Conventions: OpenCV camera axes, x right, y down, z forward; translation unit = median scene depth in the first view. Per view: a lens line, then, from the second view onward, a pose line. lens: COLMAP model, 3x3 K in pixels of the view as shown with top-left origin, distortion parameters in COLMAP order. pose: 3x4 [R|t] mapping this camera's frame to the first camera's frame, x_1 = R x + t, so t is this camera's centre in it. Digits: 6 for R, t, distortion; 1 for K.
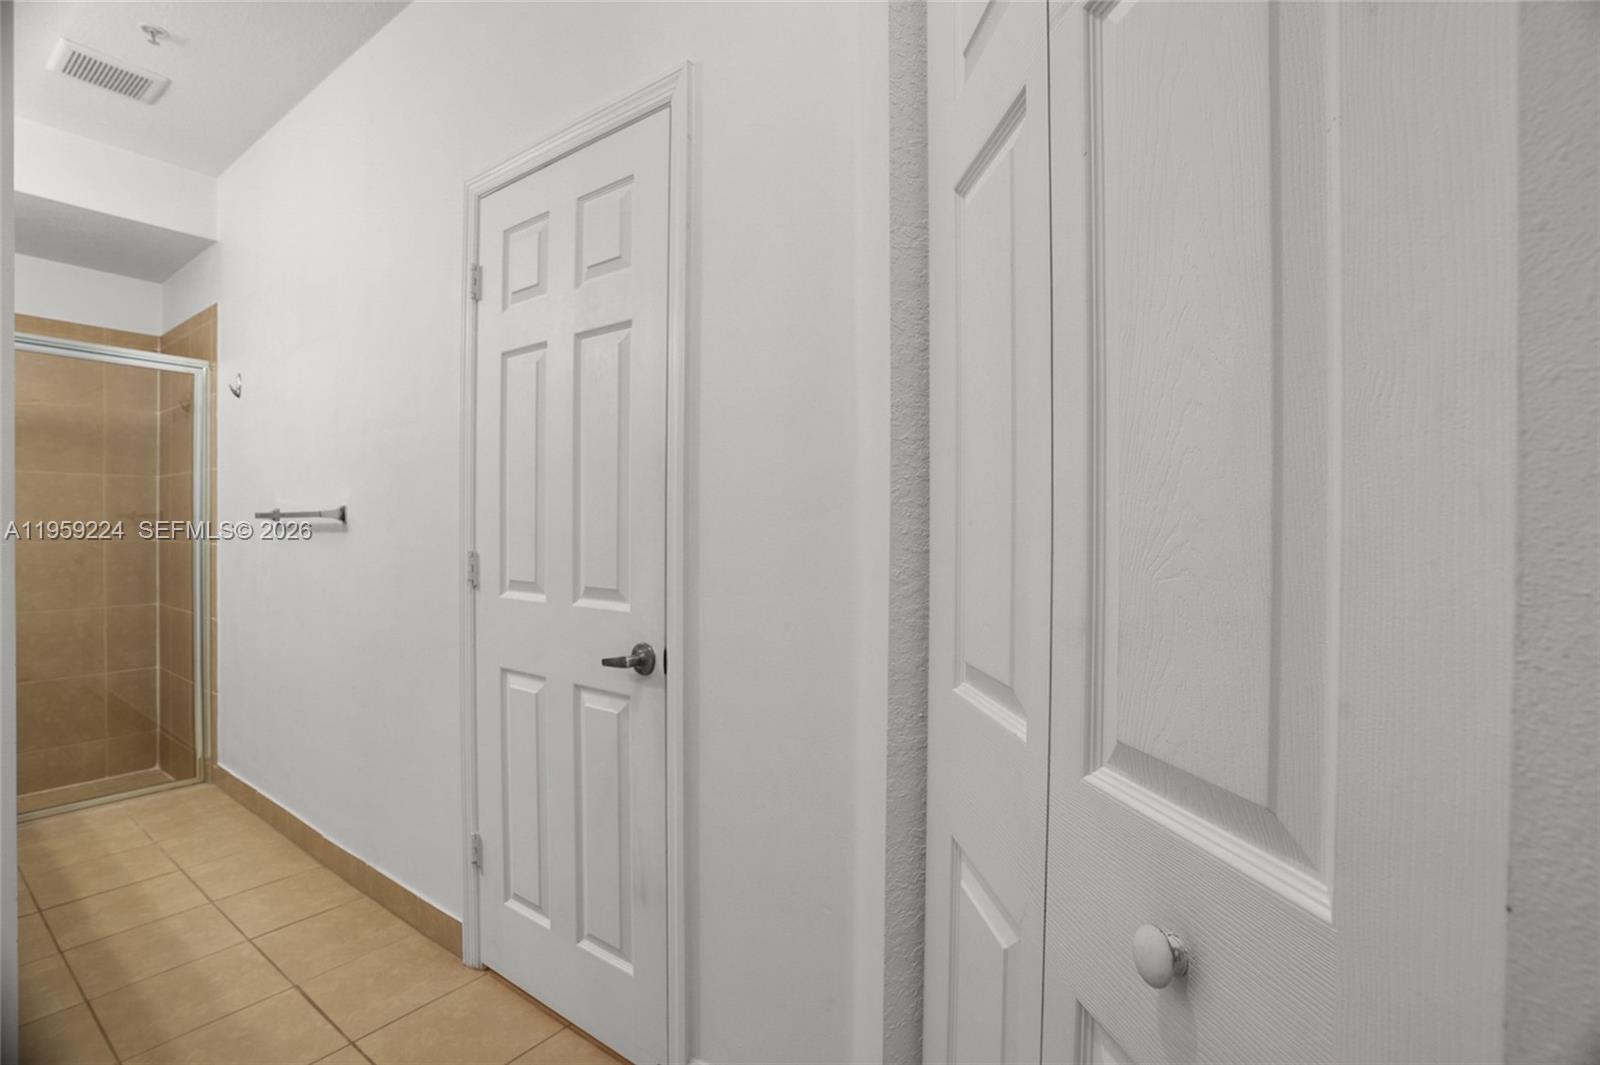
lens RADIAL K [[726.4, 0, 800.0], [0, 726.4, 532.5], [0, 0, 1]] dist [-0.061233, 0.020818]
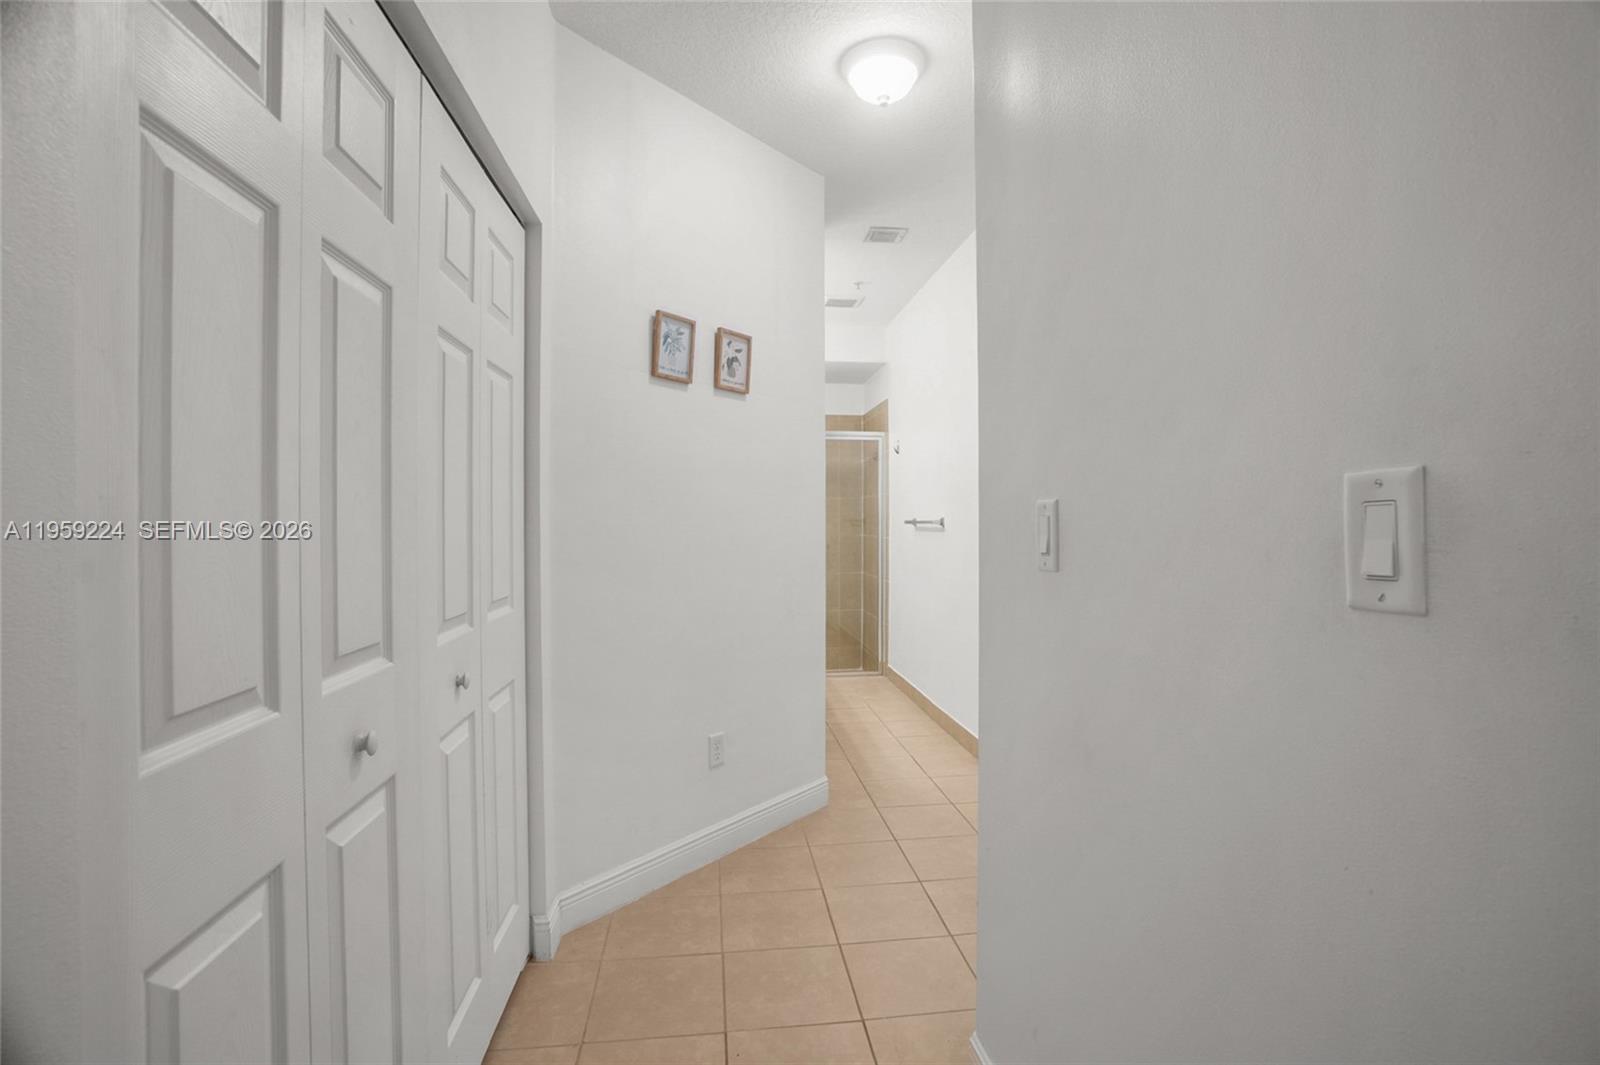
lens RADIAL K [[731.1, 0, 803.2], [0, 731.1, 527.1], [0, 0, 1]] dist [-0.065914, 0.025691]
pose [[0.679298, -0.001261, -0.733861, 0.345966], [-0.000380, 0.999998, -0.002070, -0.006579], [0.733862, 0.001685, 0.679296, -0.375189]]
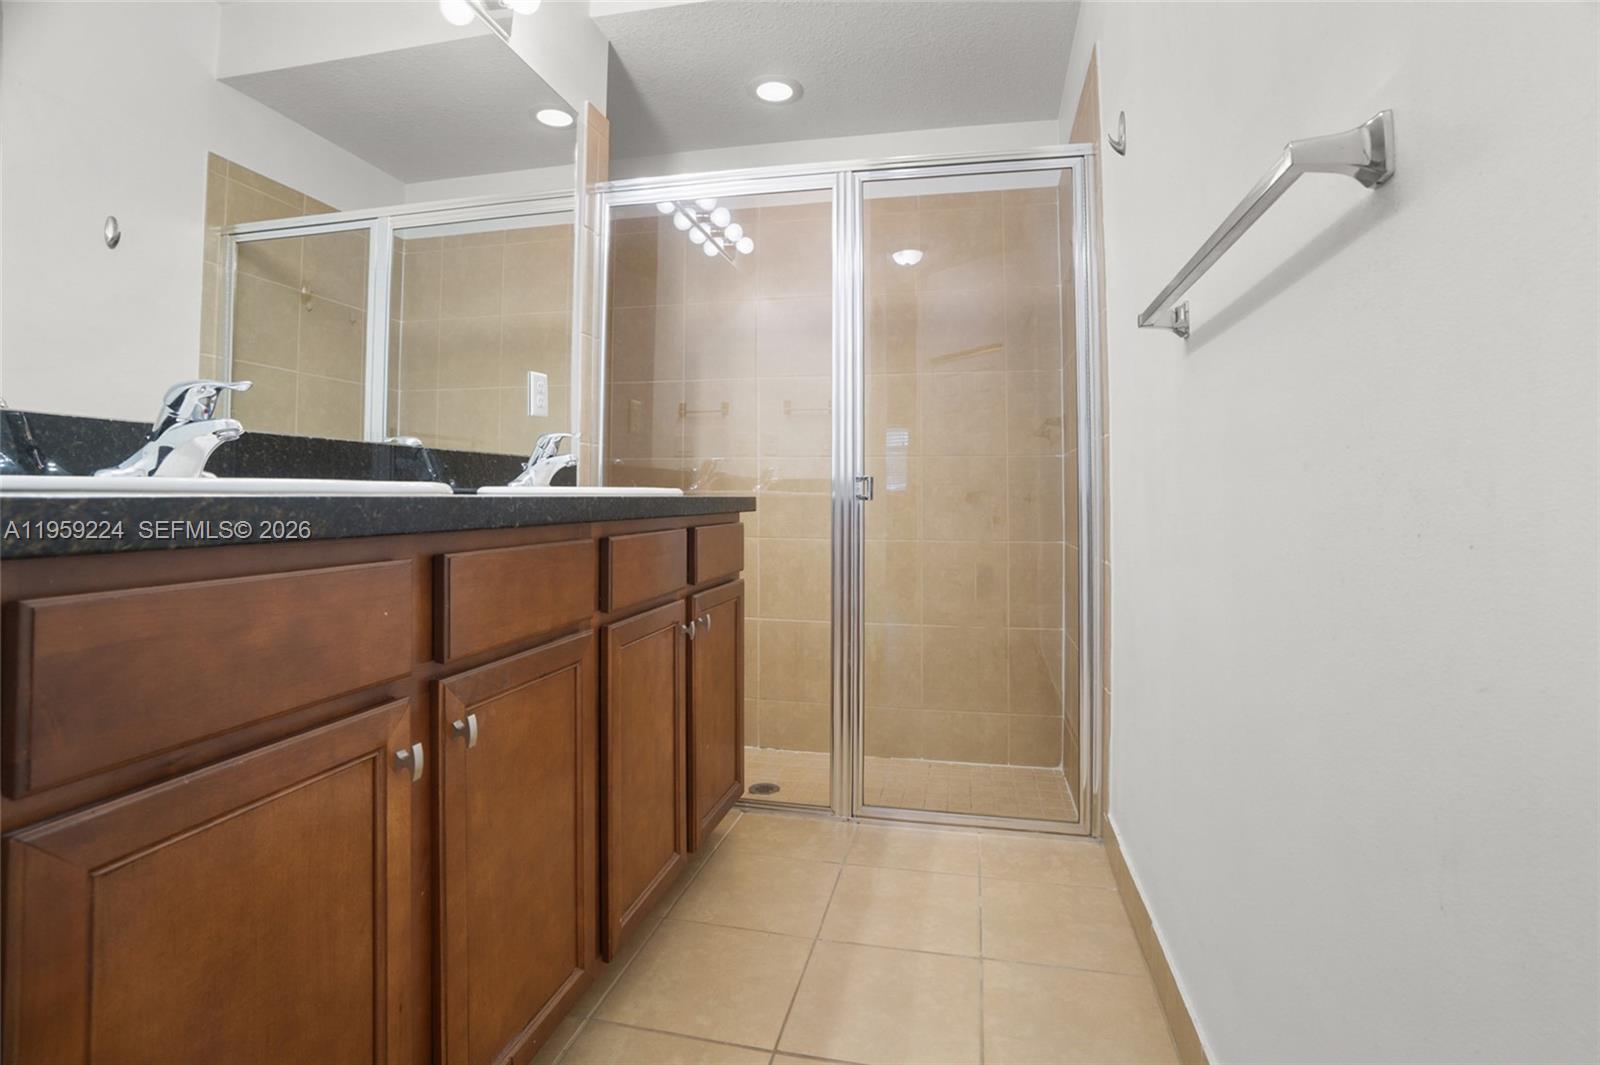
lens RADIAL K [[765.0, 0, 802.3], [0, 765.0, 472.9], [0, 0, 1]] dist [-0.066146, 0.000825]
pose [[0.397027, -0.034507, -0.917158, -0.359993], [-0.002433, 0.999250, -0.038649, 0.073458], [0.917804, 0.017577, 0.396645, 0.522871]]
